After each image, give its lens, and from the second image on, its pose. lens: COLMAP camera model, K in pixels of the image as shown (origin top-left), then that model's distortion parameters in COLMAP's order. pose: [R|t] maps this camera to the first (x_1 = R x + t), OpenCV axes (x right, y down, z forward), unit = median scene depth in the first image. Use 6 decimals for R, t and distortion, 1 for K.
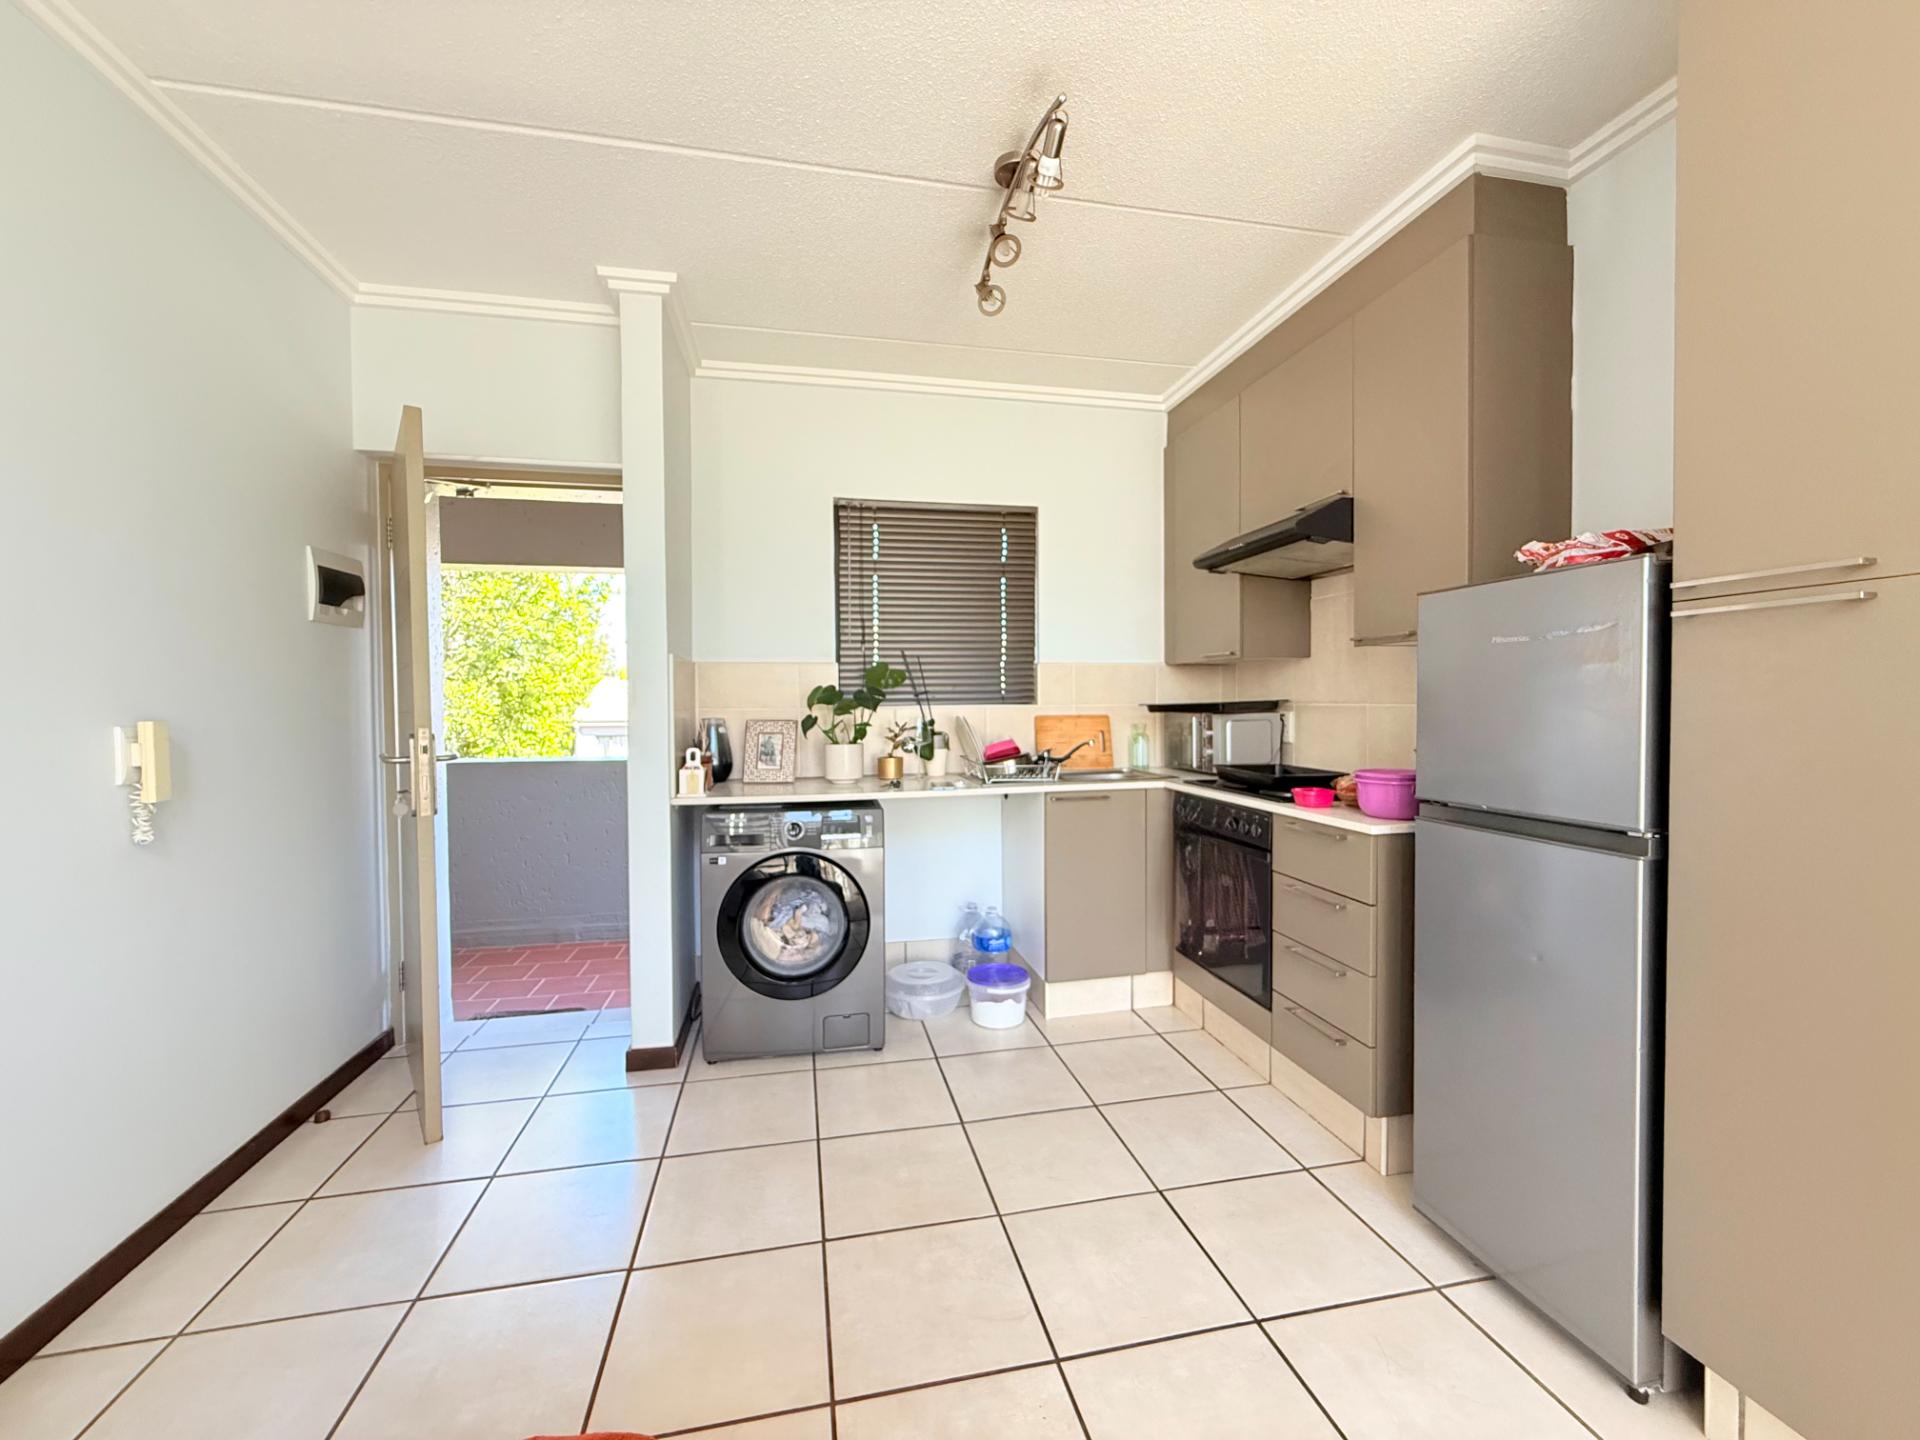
lens RADIAL K [[761.8, 0, 942.9], [0, 761.8, 722.4], [0, 0, 1]] dist [0.002684, -0.000442]
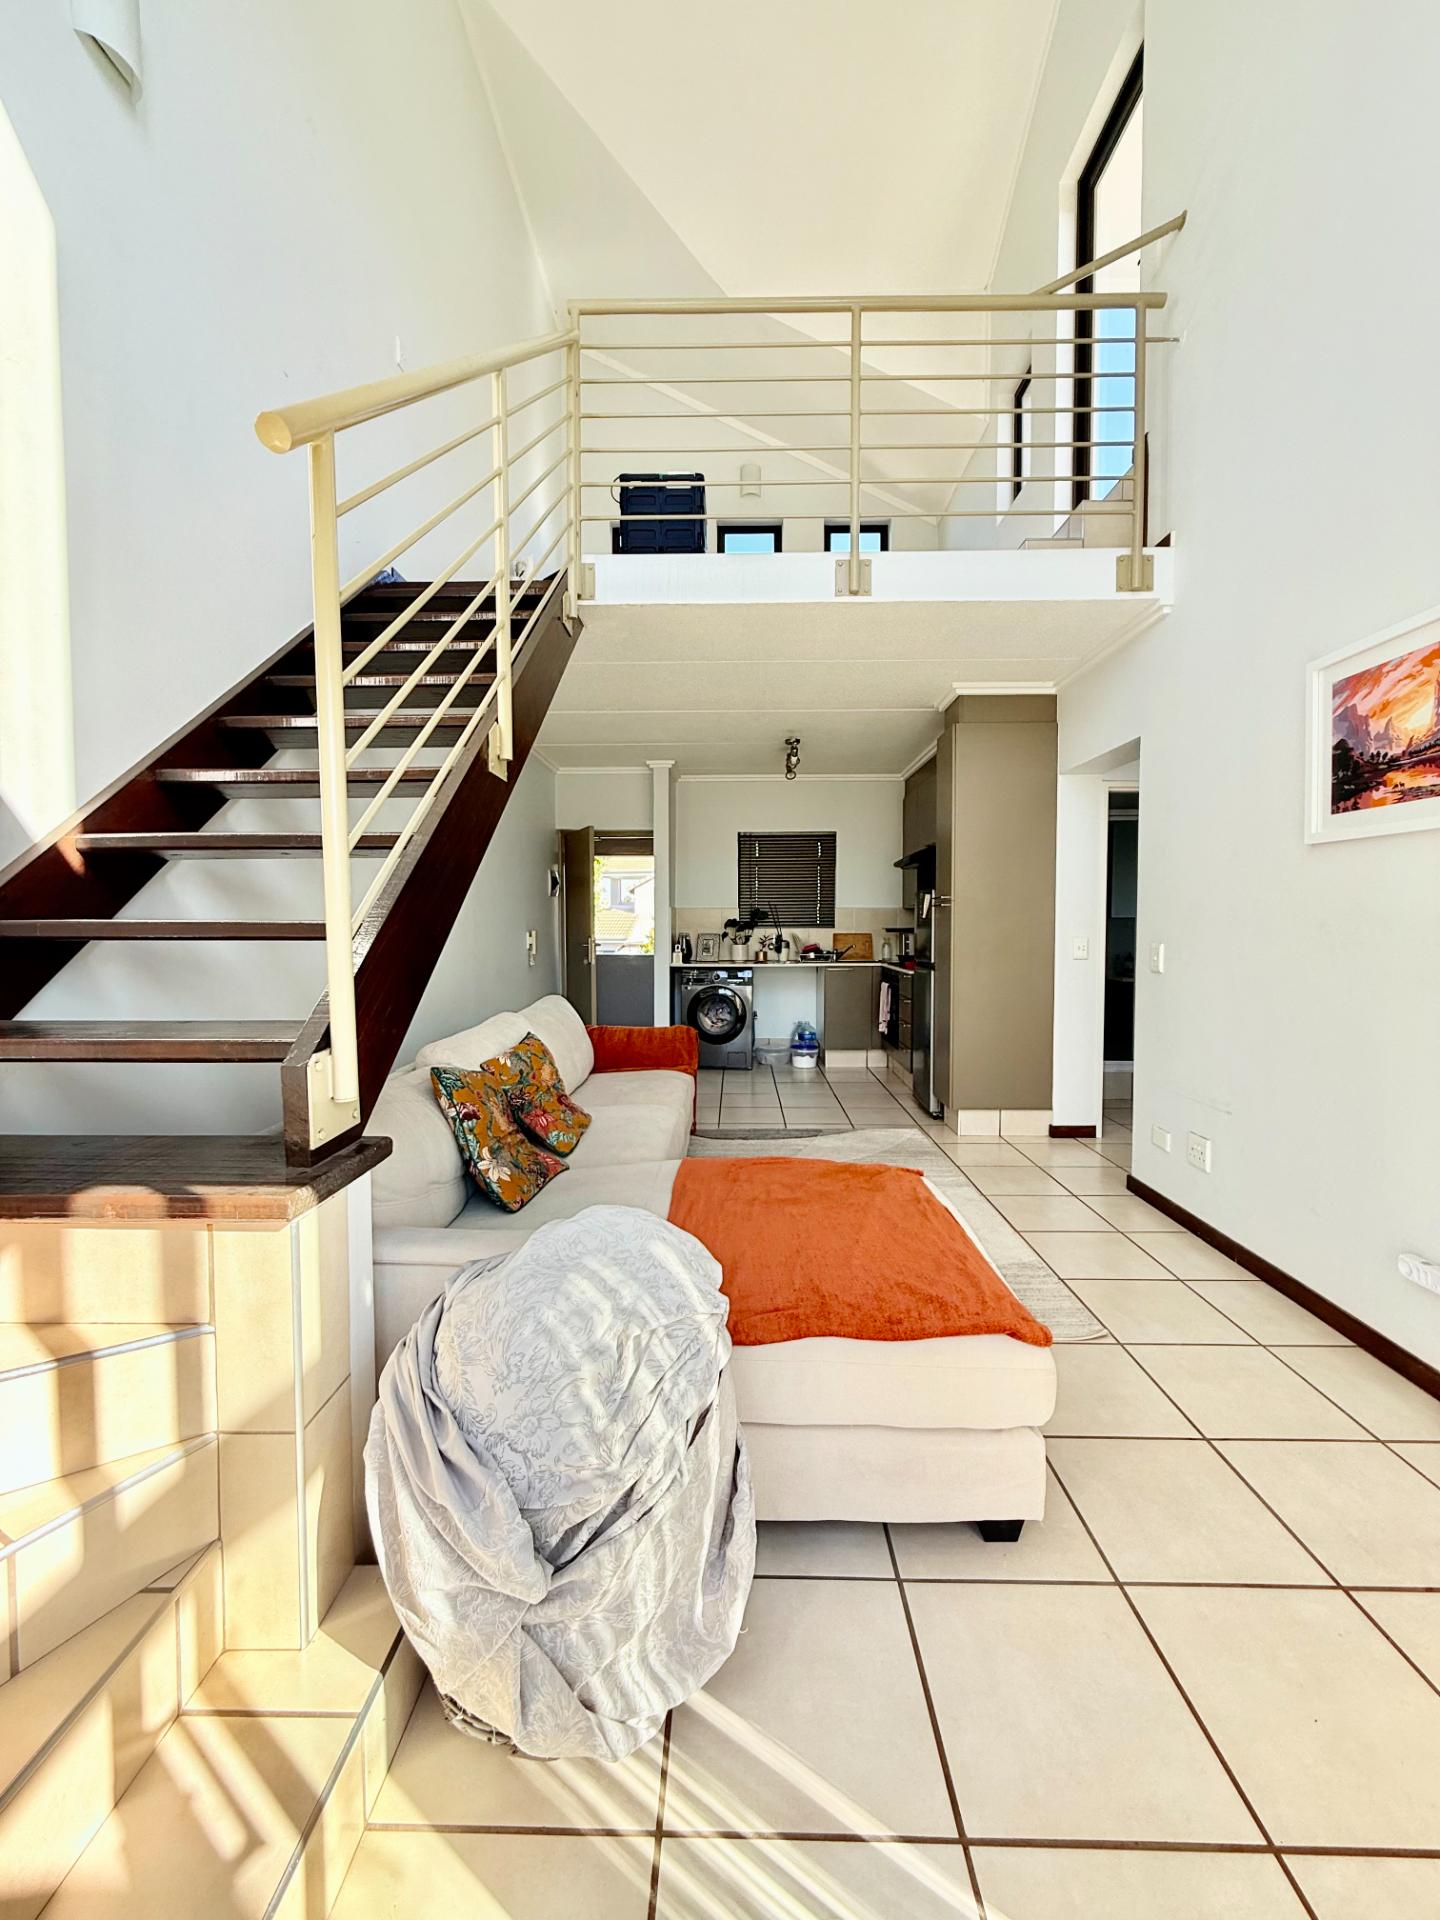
lens RADIAL K [[761.8, 0, 717.1], [0, 761.8, 958.5], [0, 0, 1]] dist [0.002684, -0.000442]
pose [[0.975831, 0.016545, -0.217899, 0.298346], [-0.012085, 0.999690, 0.021786, 0.020943], [0.218192, -0.018626, 0.975728, -1.223967]]
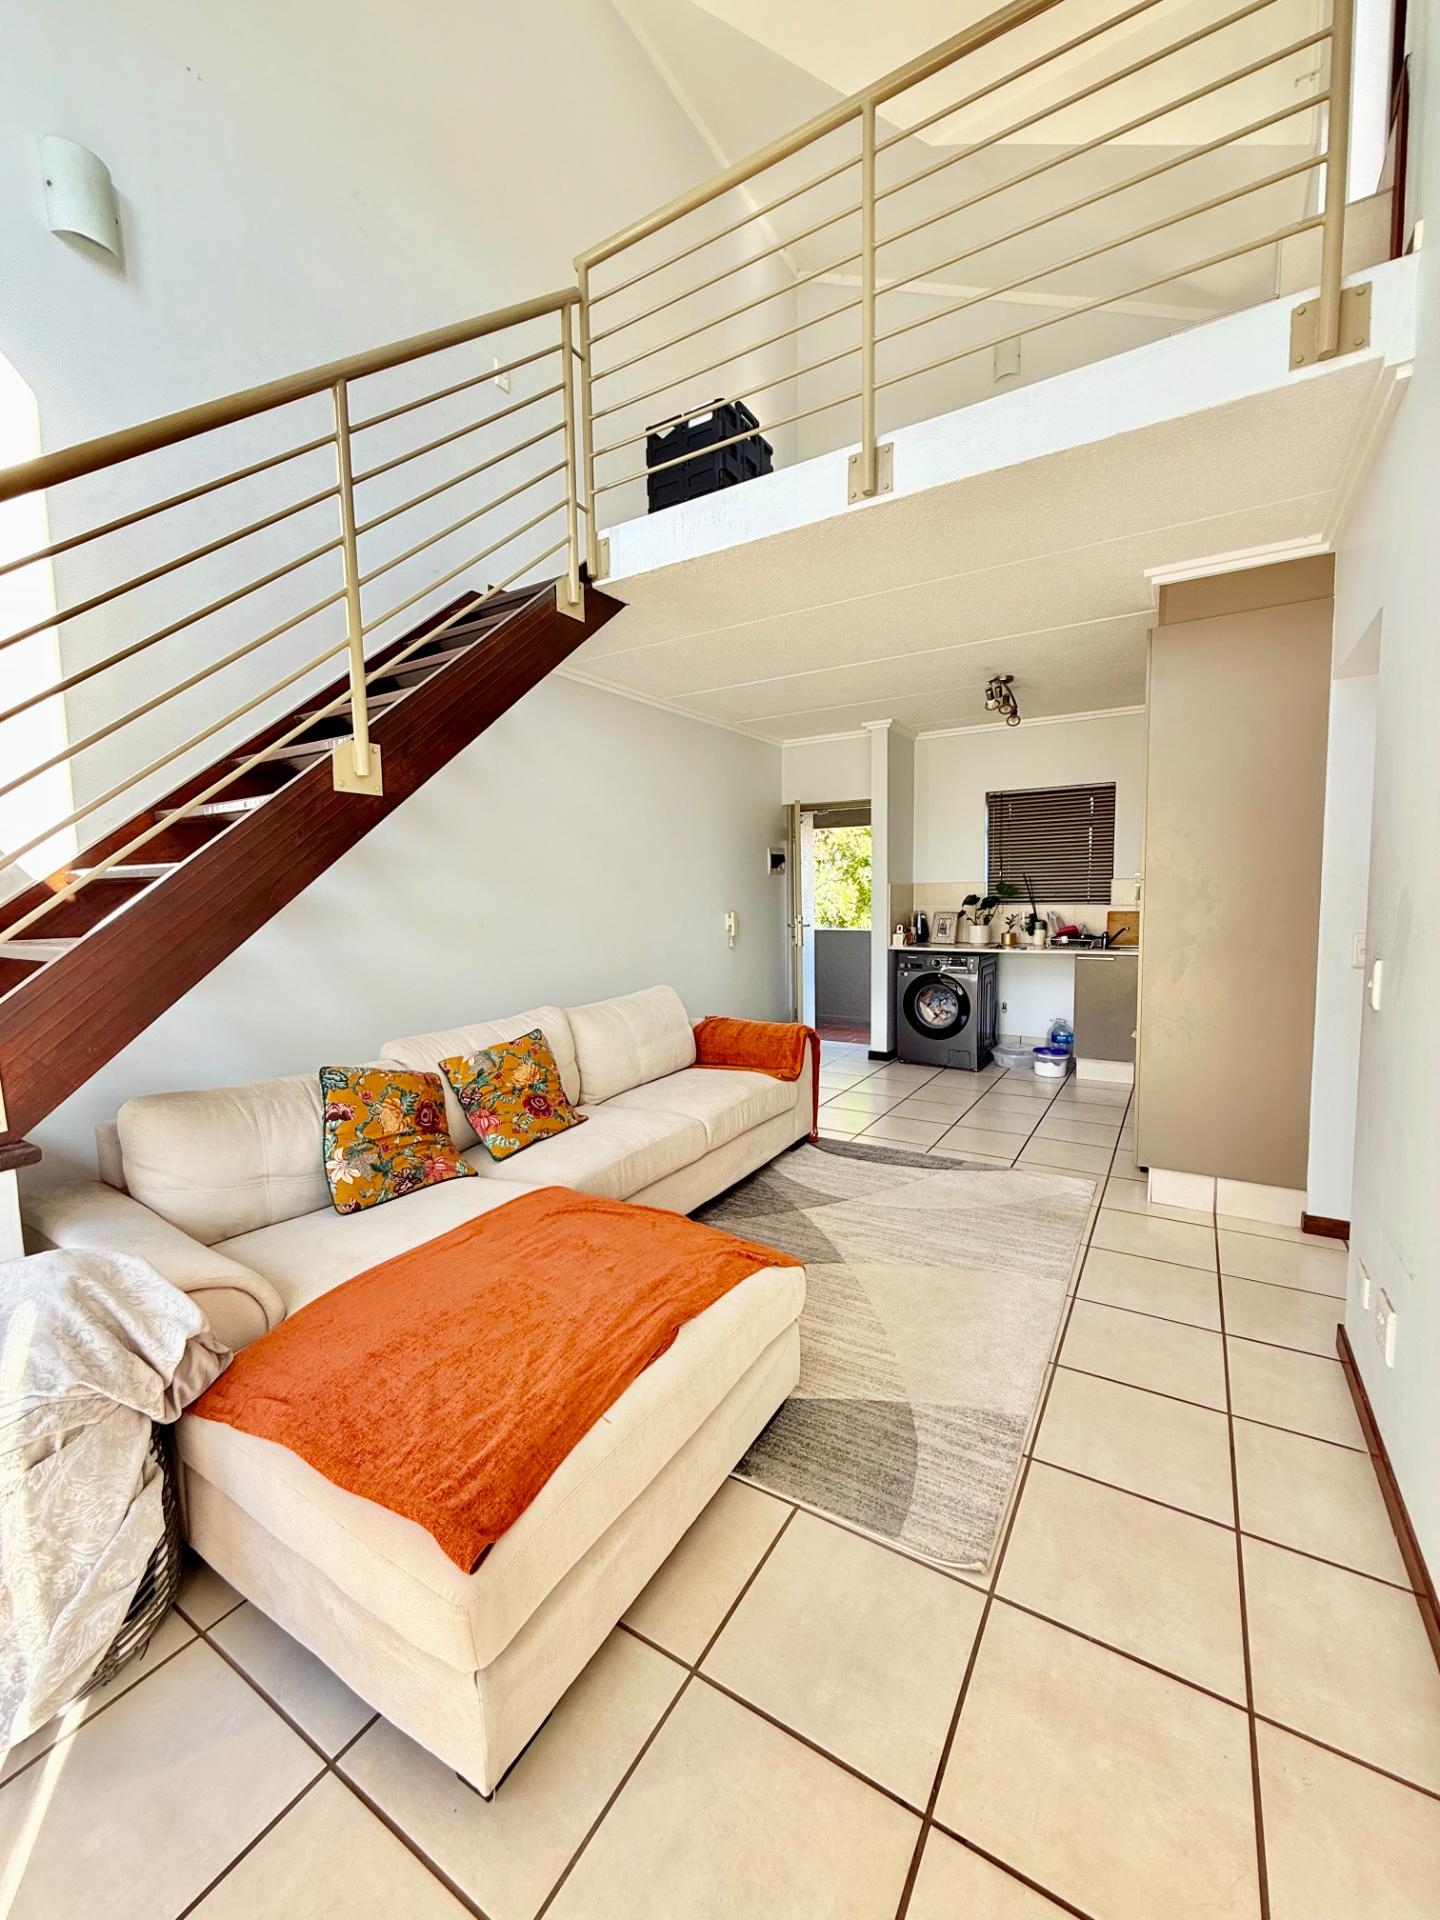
lens RADIAL K [[761.8, 0, 722.9], [0, 761.8, 955.8], [0, 0, 1]] dist [0.002684, -0.000442]
pose [[0.732310, 0.054009, -0.678826, 0.712105], [-0.005787, 0.997307, 0.073105, -0.031493], [0.680947, -0.049608, 0.730651, -0.866905]]
